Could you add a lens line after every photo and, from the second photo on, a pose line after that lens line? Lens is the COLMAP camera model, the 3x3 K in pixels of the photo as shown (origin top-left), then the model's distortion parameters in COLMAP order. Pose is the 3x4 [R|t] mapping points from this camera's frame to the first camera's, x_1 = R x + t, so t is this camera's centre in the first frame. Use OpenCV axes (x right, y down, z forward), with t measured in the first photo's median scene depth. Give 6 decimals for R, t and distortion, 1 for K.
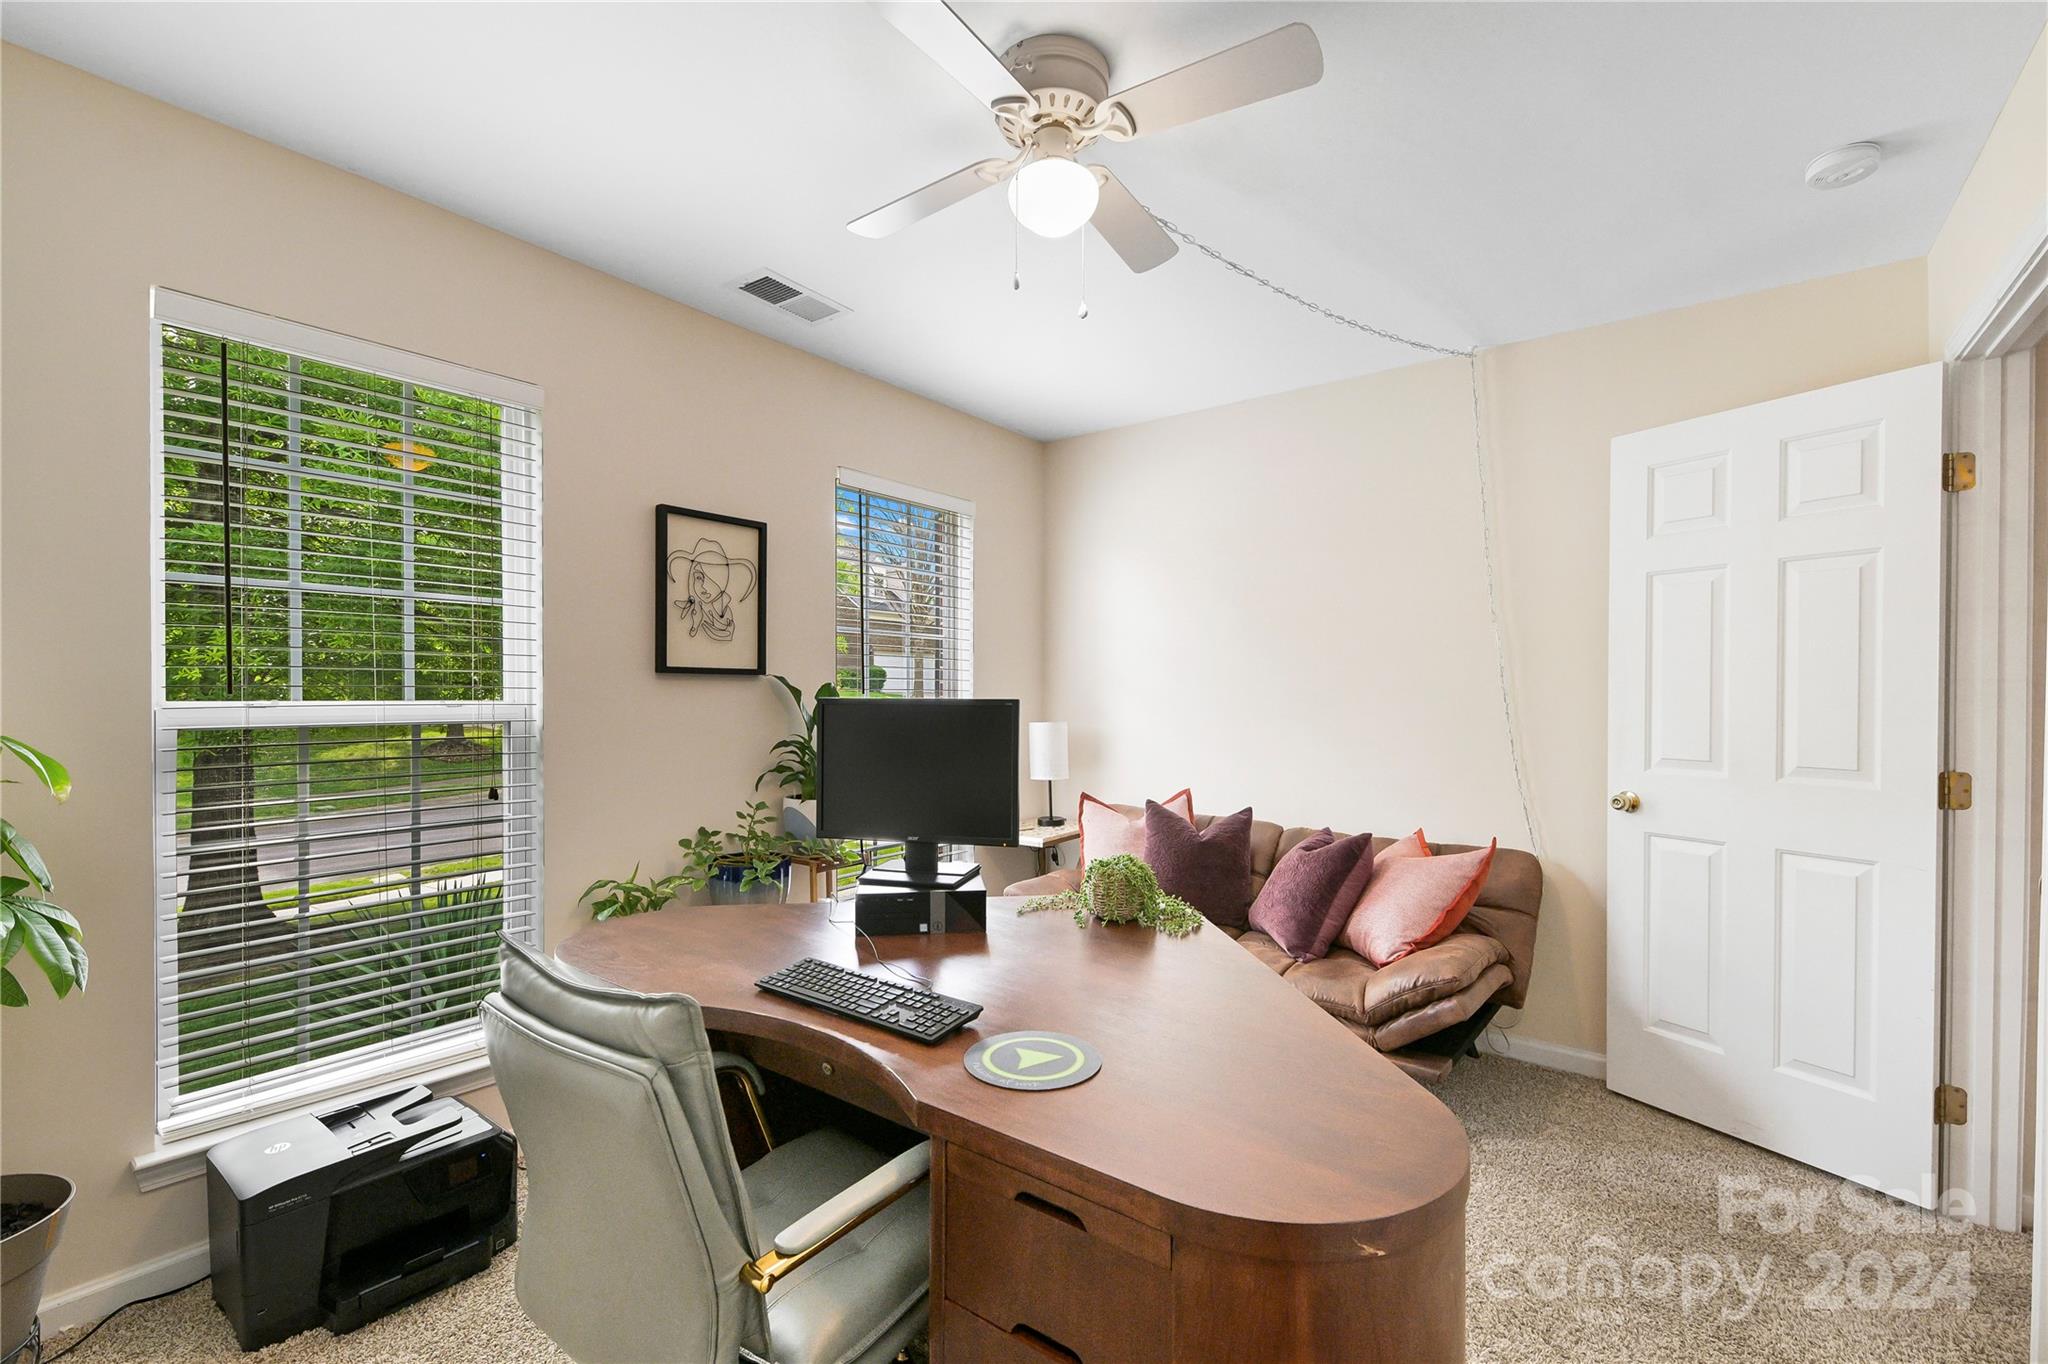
lens RADIAL K [[887.1, 0, 1037.0], [0, 887.1, 694.8], [0, 0, 1]] dist [0.000062, -0.000141]
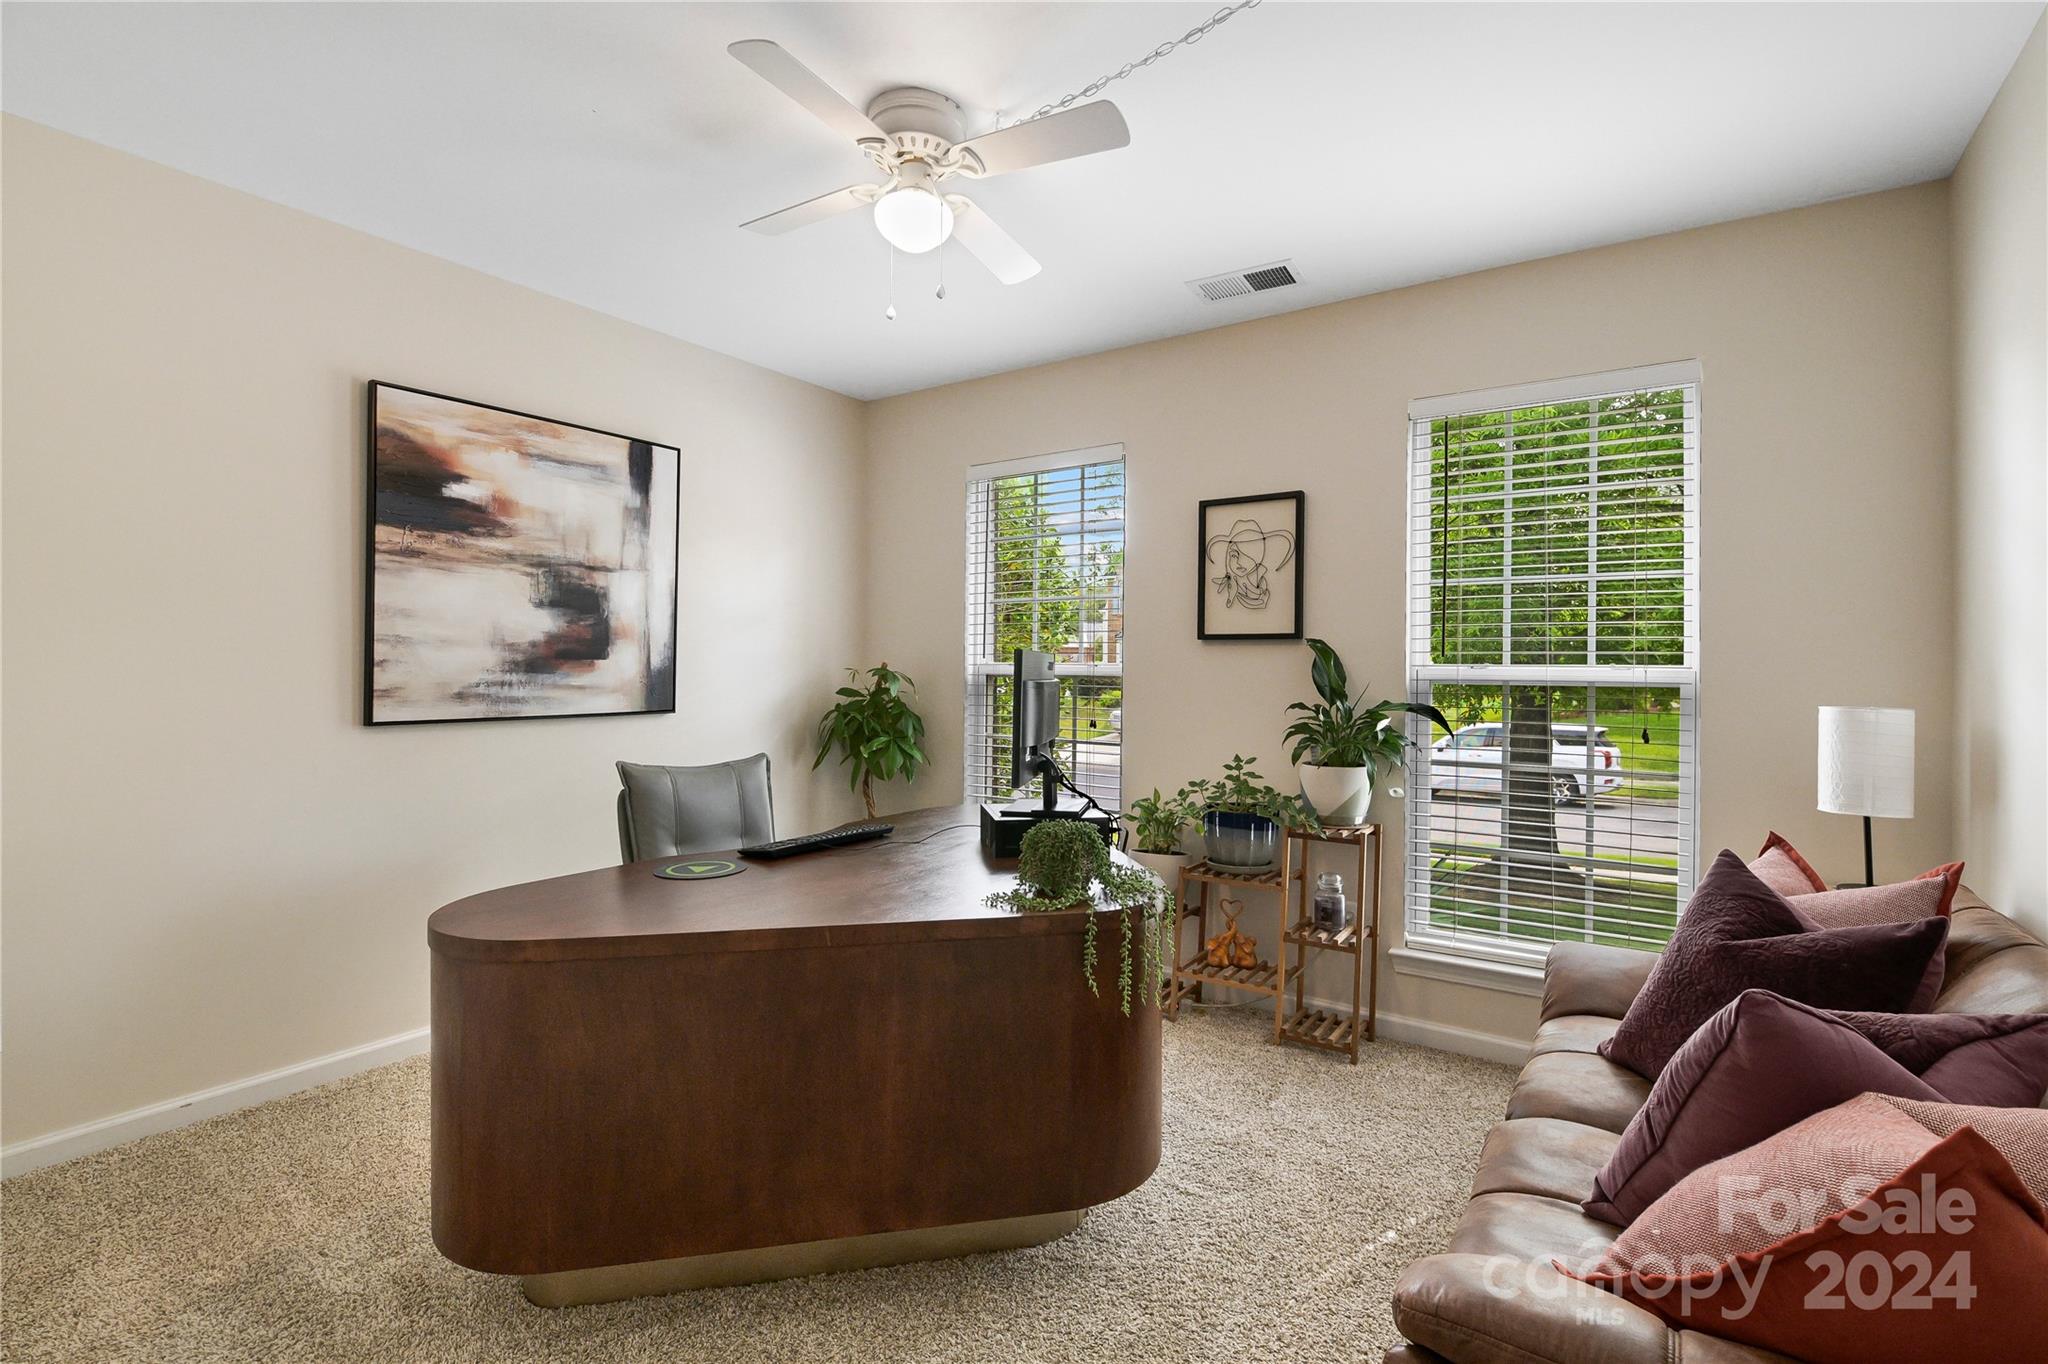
lens RADIAL K [[935.0, 0, 1024.0], [0, 935.0, 682.0], [0, 0, 1]] dist [-0.001267, -0.000109]
pose [[0.054763, 0.007594, -0.998471, 0.783114], [-0.013691, 0.999883, 0.006854, 0.025637], [0.998406, 0.013294, 0.054860, 0.642763]]
